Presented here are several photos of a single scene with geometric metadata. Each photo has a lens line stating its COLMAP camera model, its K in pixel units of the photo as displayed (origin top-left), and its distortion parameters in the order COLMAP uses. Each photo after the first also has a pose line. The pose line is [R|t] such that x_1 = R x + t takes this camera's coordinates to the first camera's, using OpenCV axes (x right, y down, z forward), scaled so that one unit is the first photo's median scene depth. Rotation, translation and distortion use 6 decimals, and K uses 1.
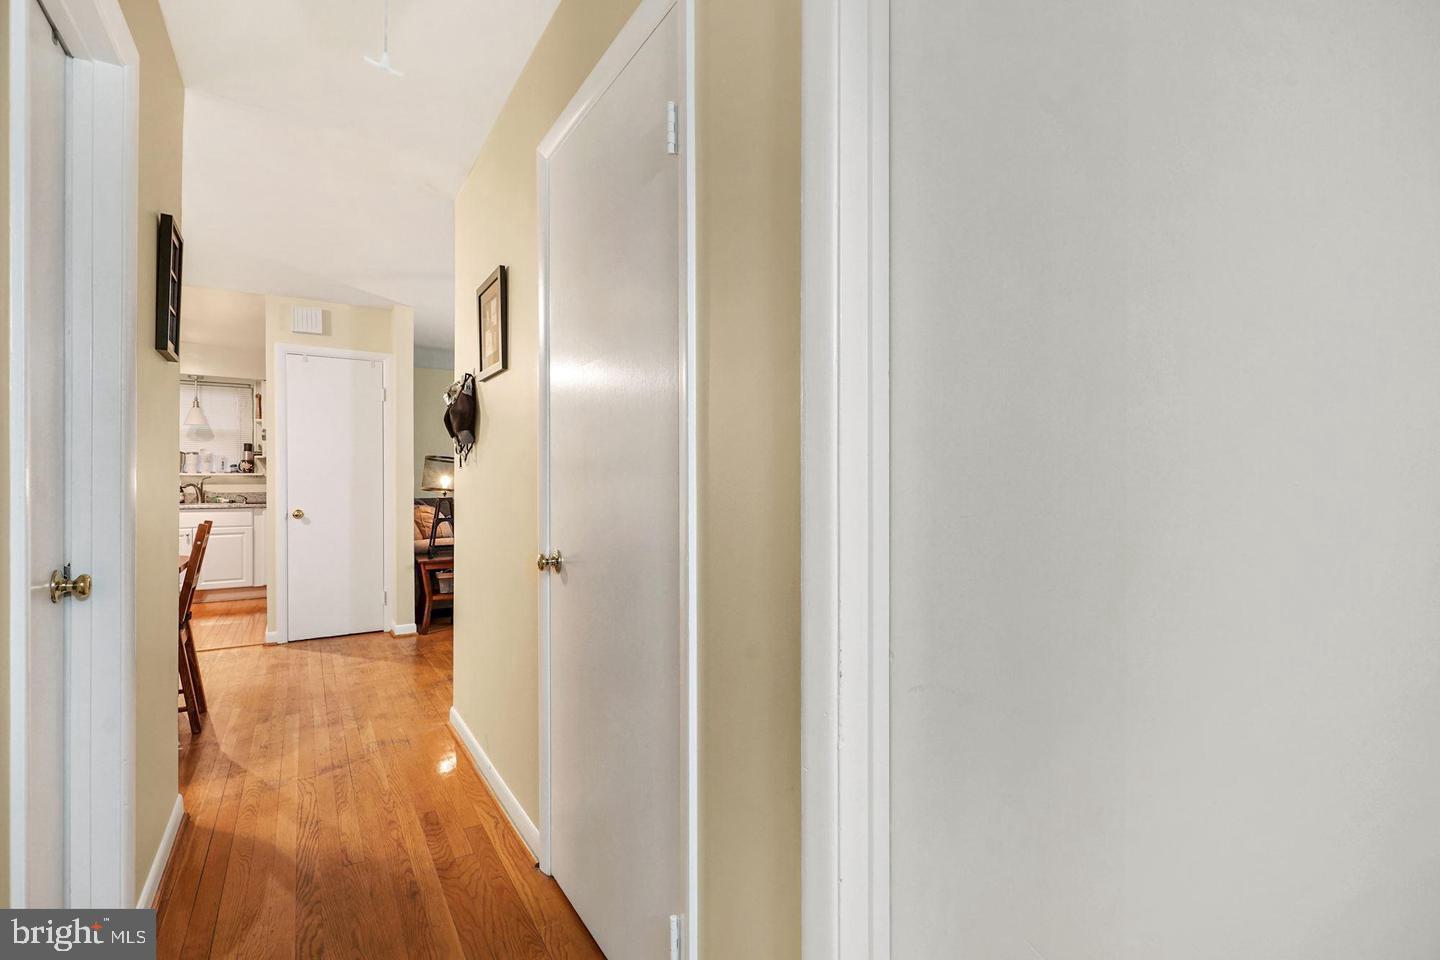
lens RADIAL K [[674.4, 0, 745.7], [0, 674.4, 478.9], [0, 0, 1]] dist [0.032079, 0.000629]
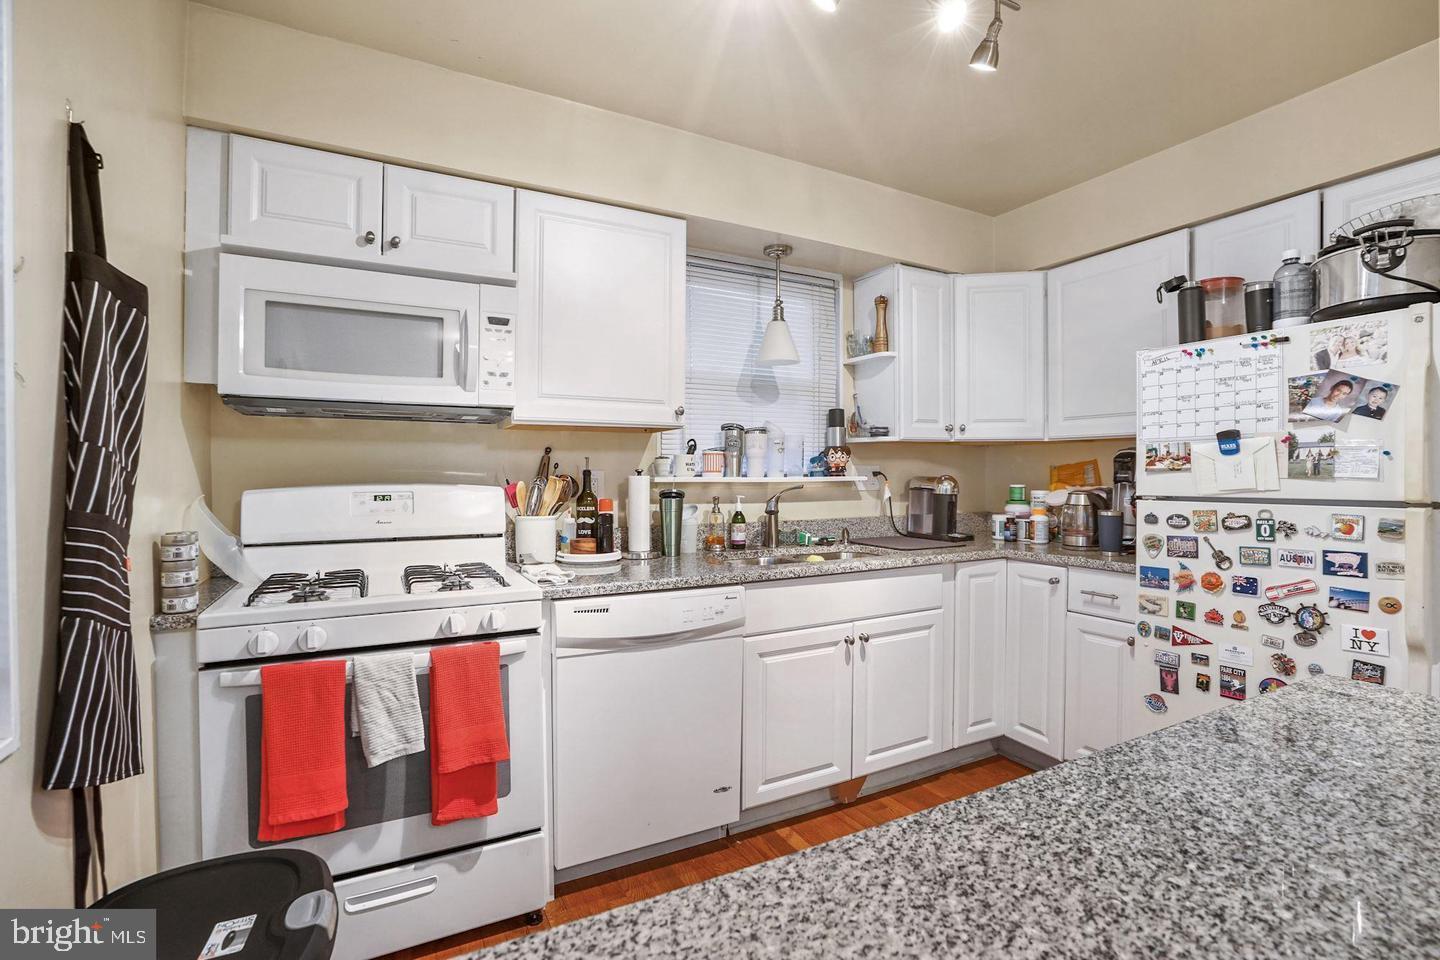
lens RADIAL K [[688.5, 0, 727.3], [0, 688.5, 473.2], [0, 0, 1]] dist [-0.076519, 0.043223]
pose [[0.996960, -0.002665, -0.077870, -0.785834], [0.003064, 0.999983, 0.005008, -0.012977], [0.077856, -0.005231, 0.996951, 0.571746]]
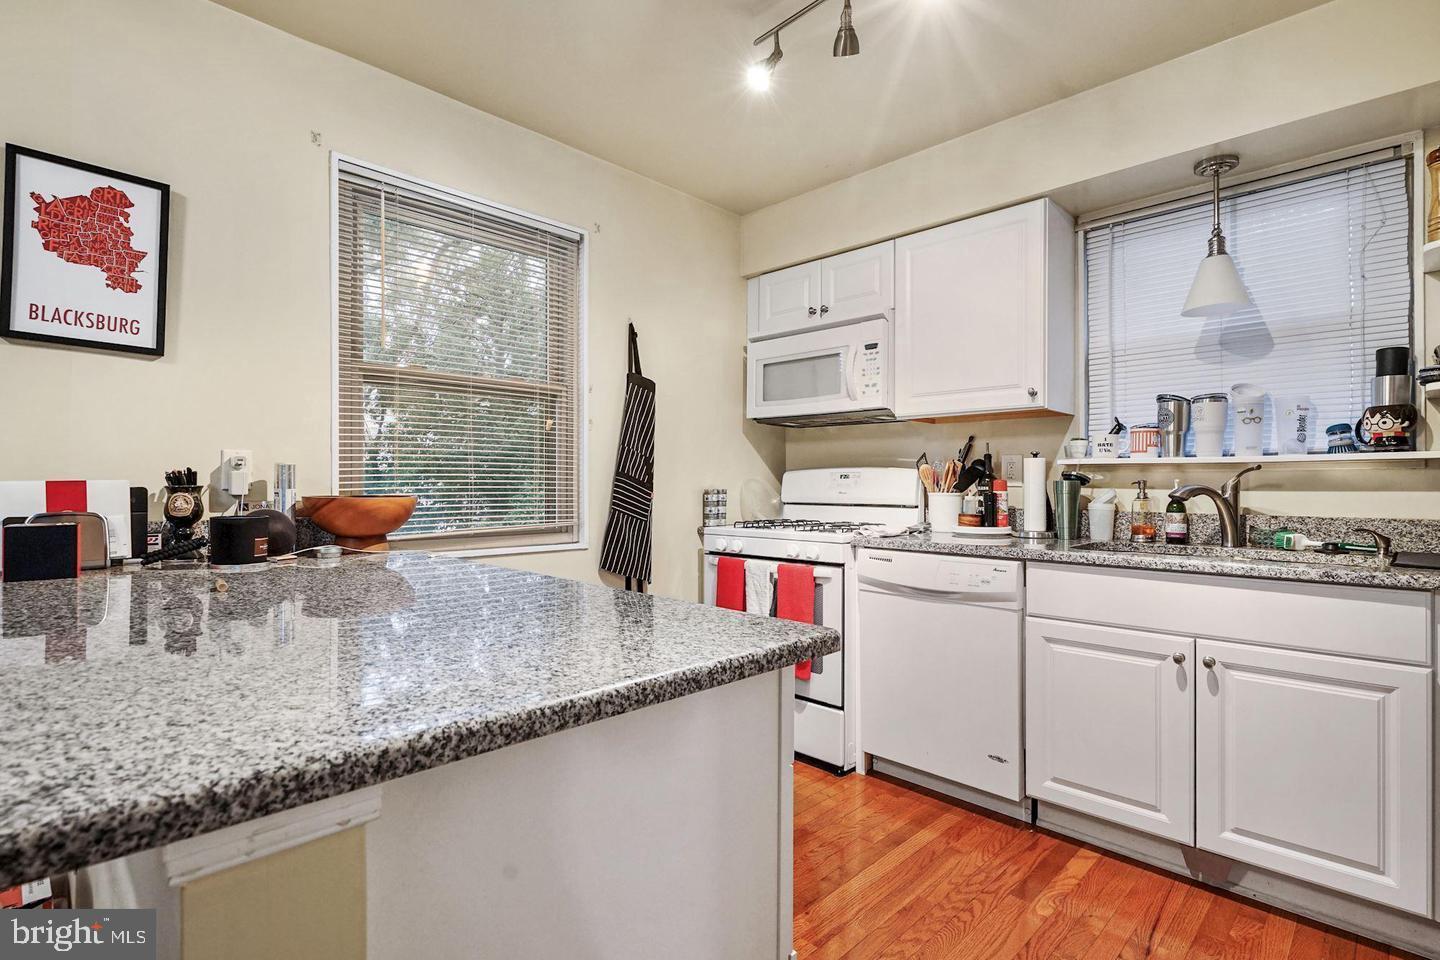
lens RADIAL K [[677.5, 0, 709.0], [0, 677.5, 482.3], [0, 0, 1]] dist [0.008856, -0.000278]
pose [[0.199404, -0.000070, -0.979917, -0.520818], [0.003318, 0.999994, 0.000604, 0.003262], [0.979912, -0.003372, 0.199403, 0.687213]]
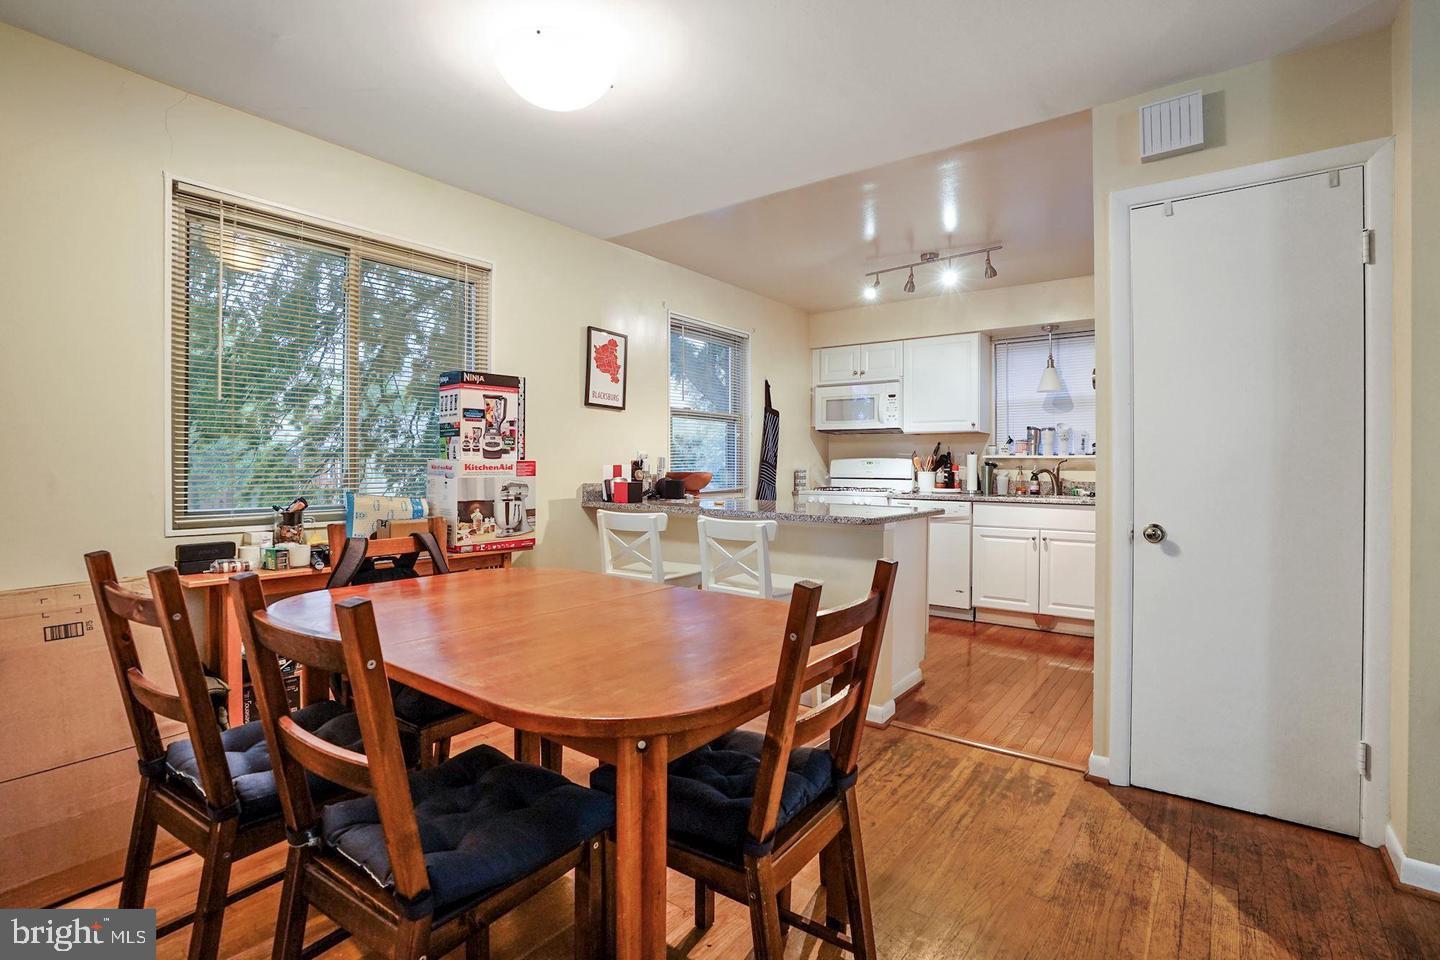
lens RADIAL K [[669.4, 0, 705.8], [0, 669.4, 470.4], [0, 0, 1]] dist [-0.019224, 0.000274]
pose [[0.326162, 0.009361, -0.945268, -0.227664], [-0.000703, 0.999953, 0.009660, 0.001378], [0.945314, -0.002486, 0.326153, 0.398040]]
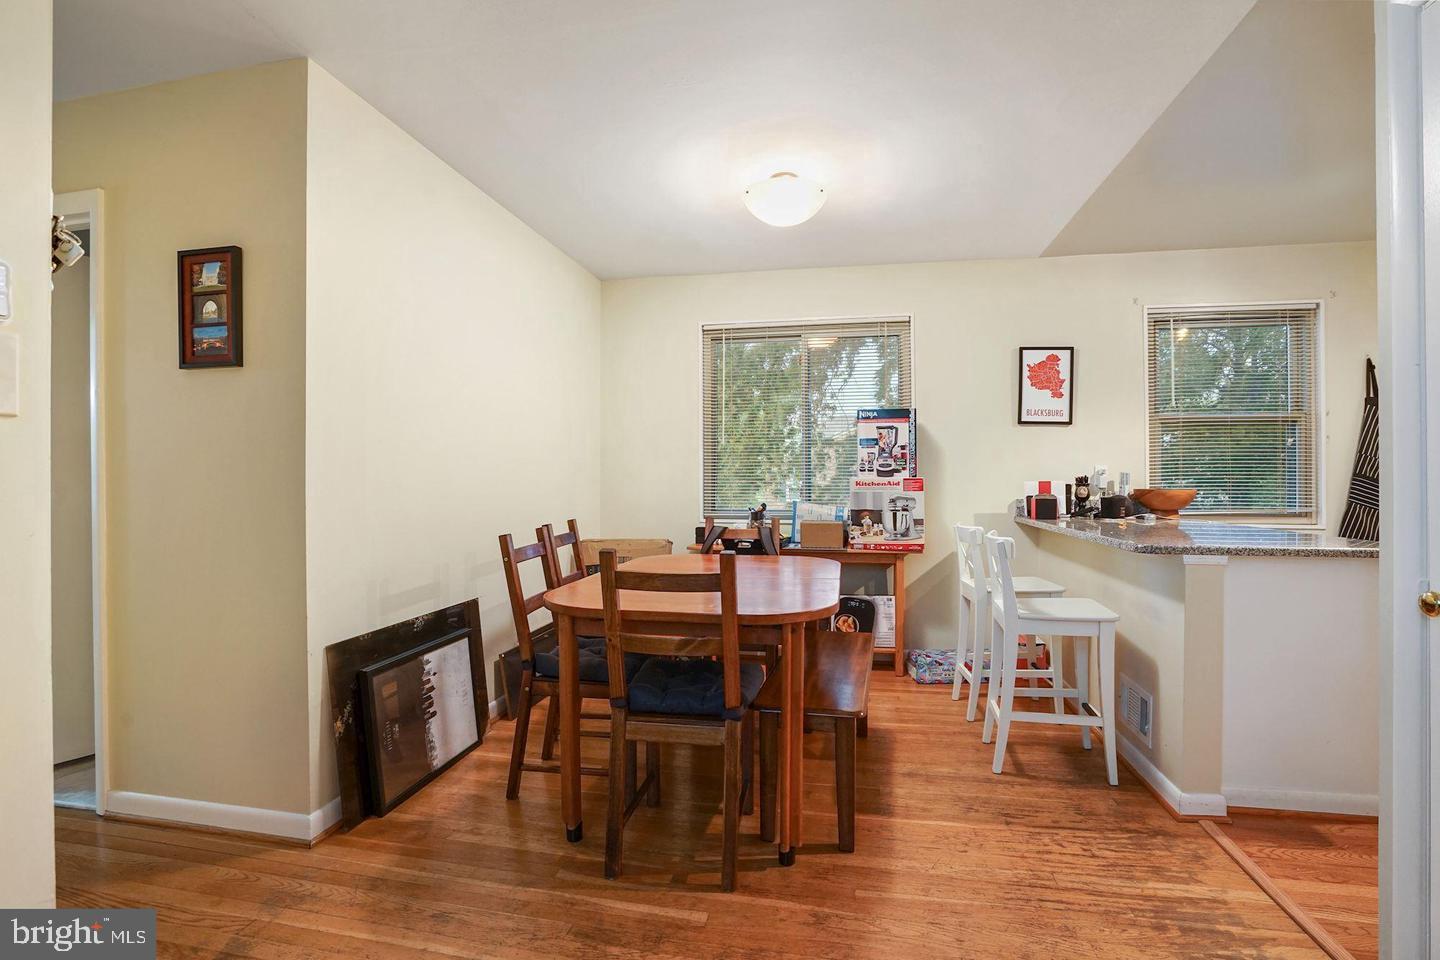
lens RADIAL K [[655.1, 0, 732.5], [0, 655.1, 478.0], [0, 0, 1]] dist [-0.060062, 0.022731]
pose [[-0.692711, -0.003631, -0.721206, -0.213458], [0.003882, 0.999954, -0.008762, 0.003287], [0.721205, -0.008869, -0.692665, 0.705876]]
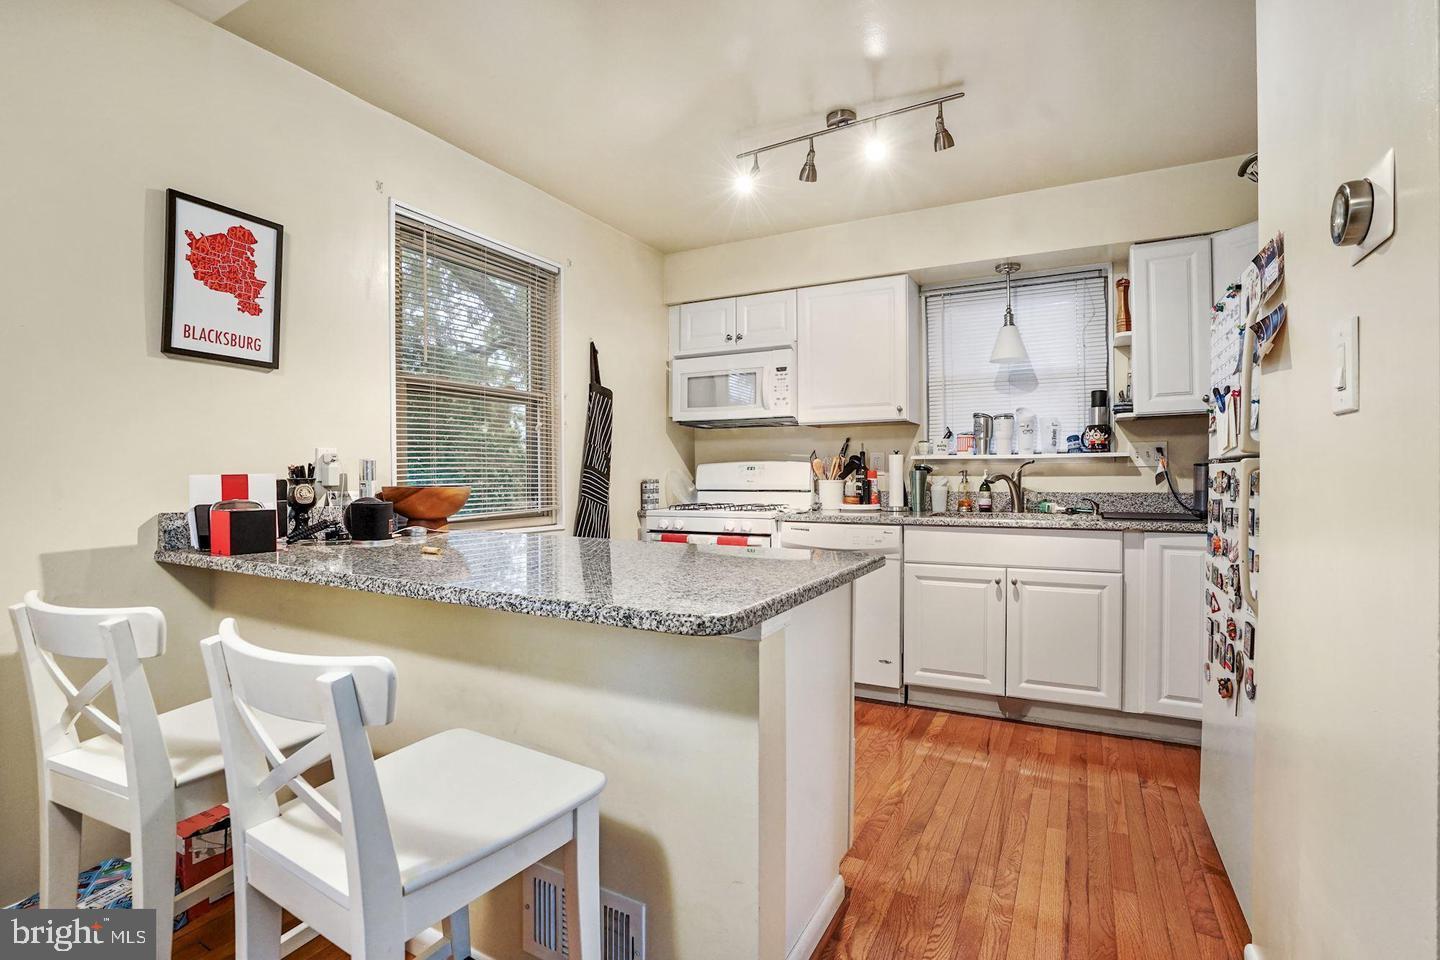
lens RADIAL K [[664.3, 0, 702.7], [0, 664.3, 480.0], [0, 0, 1]] dist [-0.018911, 0.002752]
pose [[0.462241, 0.005525, -0.886737, -0.461081], [0.009267, 0.999896, 0.011061, 0.003217], [0.886706, -0.013331, 0.462142, 0.561309]]
